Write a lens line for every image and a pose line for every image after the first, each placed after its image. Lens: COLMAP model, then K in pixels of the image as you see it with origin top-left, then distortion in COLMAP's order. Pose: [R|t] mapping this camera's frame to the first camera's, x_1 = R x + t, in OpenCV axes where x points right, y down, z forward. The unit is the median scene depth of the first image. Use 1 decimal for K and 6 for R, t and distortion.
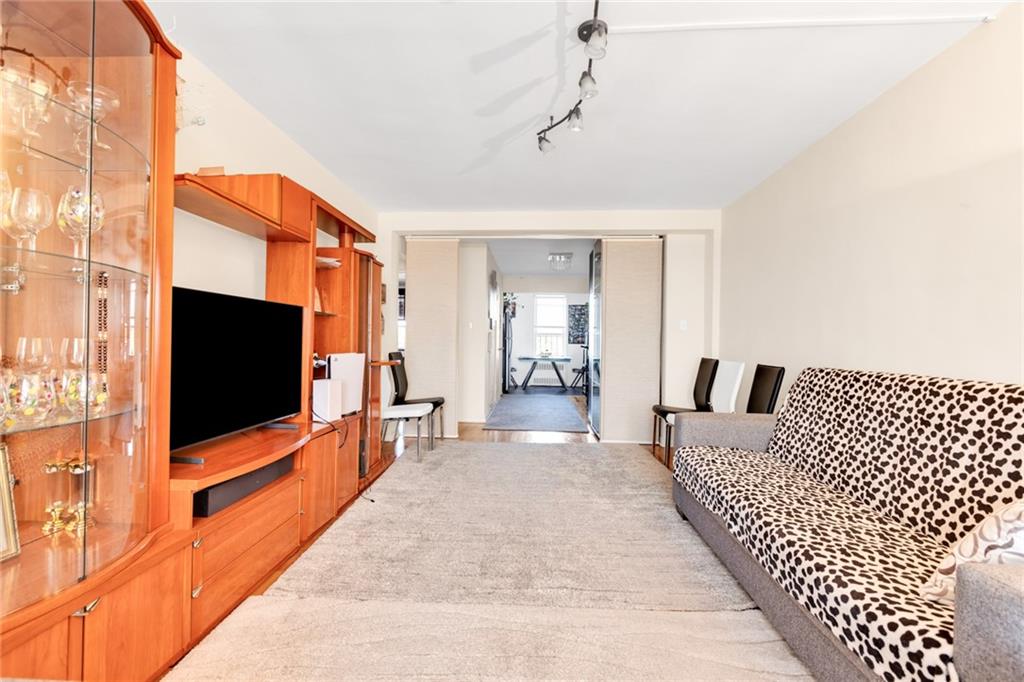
lens RADIAL K [[467.6, 0, 512.0], [0, 467.6, 341.0], [0, 0, 1]] dist [0.001045, -0.000341]
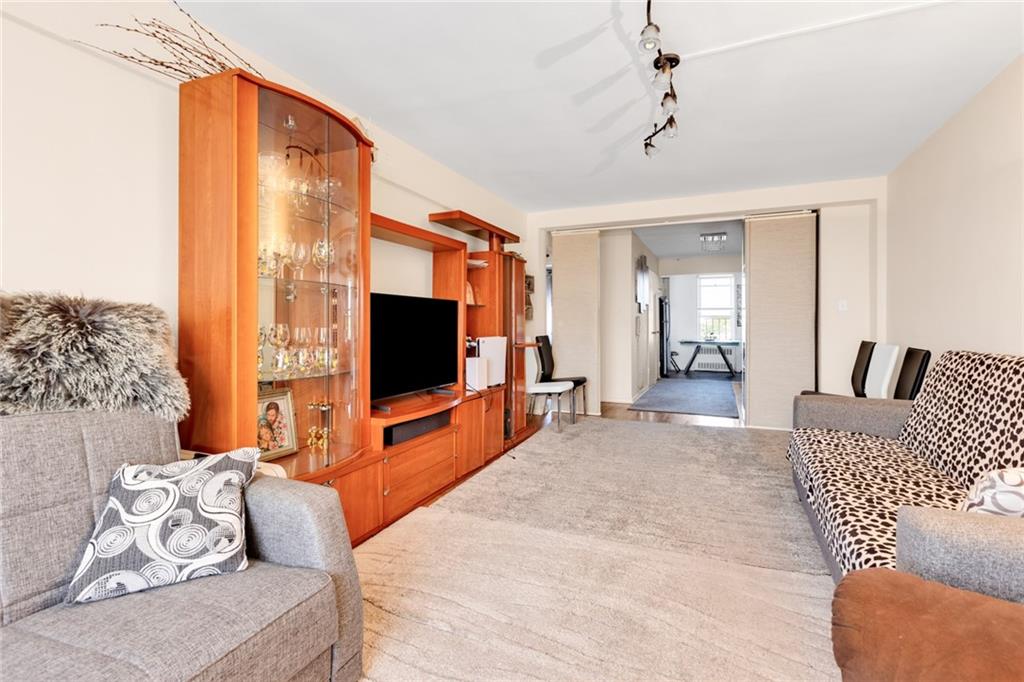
lens RADIAL K [[481.1, 0, 515.5], [0, 481.1, 326.6], [0, 0, 1]] dist [-0.001408, -0.000057]
pose [[0.937041, -0.010498, -0.349061, 0.165781], [0.011949, 0.999927, 0.002002, -0.002657], [0.349014, -0.006047, 0.937098, -0.193488]]
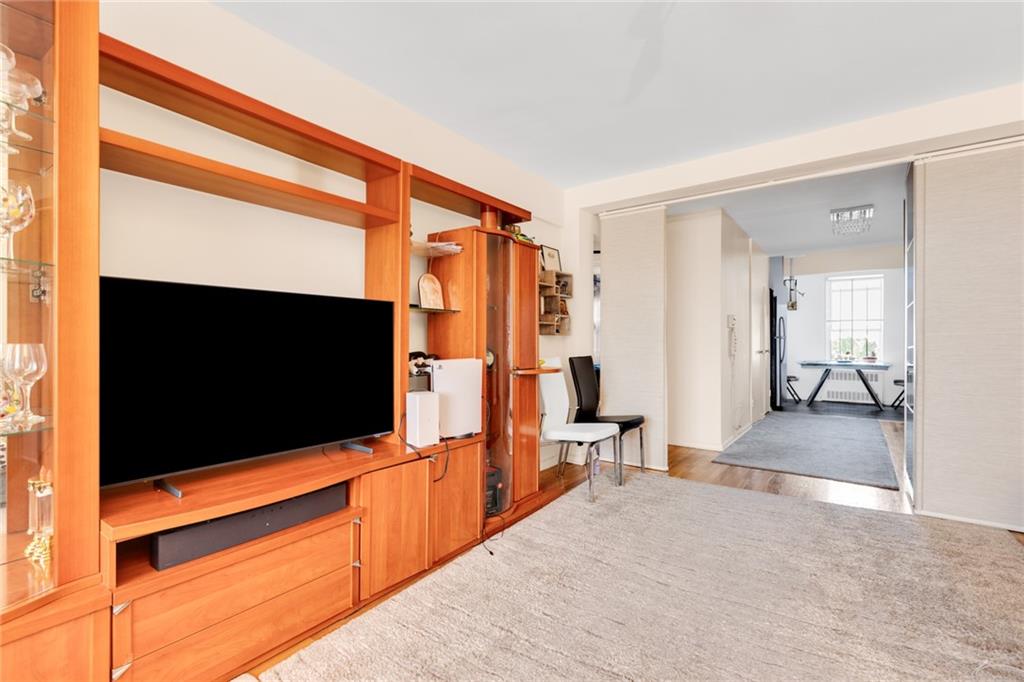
lens RADIAL K [[474.4, 0, 507.9], [0, 474.4, 342.8], [0, 0, 1]] dist [0.001450, -0.000208]
pose [[0.832055, -0.009964, -0.554603, 0.176541], [0.010429, 0.999943, -0.002318, 0.001601], [0.554595, -0.003855, 0.832112, 0.419568]]
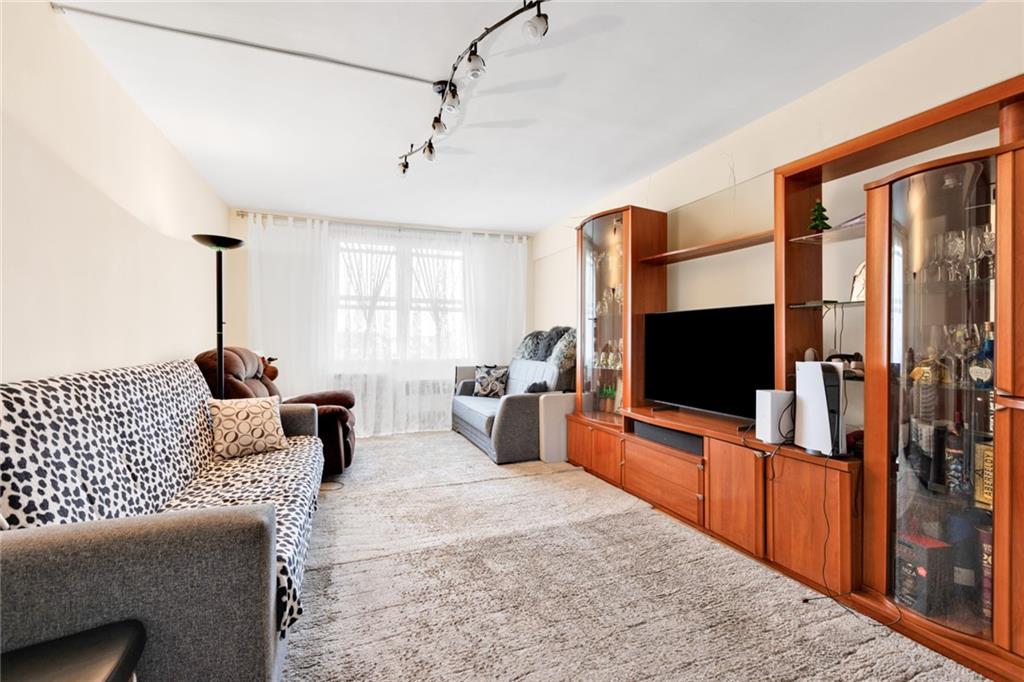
lens RADIAL K [[467.6, 0, 512.0], [0, 467.6, 341.0], [0, 0, 1]] dist [0.001045, -0.000341]
pose [[-0.920760, -0.008564, -0.390035, 0.346345], [-0.008704, 0.999961, -0.001409, 0.001883], [0.390032, 0.002097, -0.920799, 1.605428]]
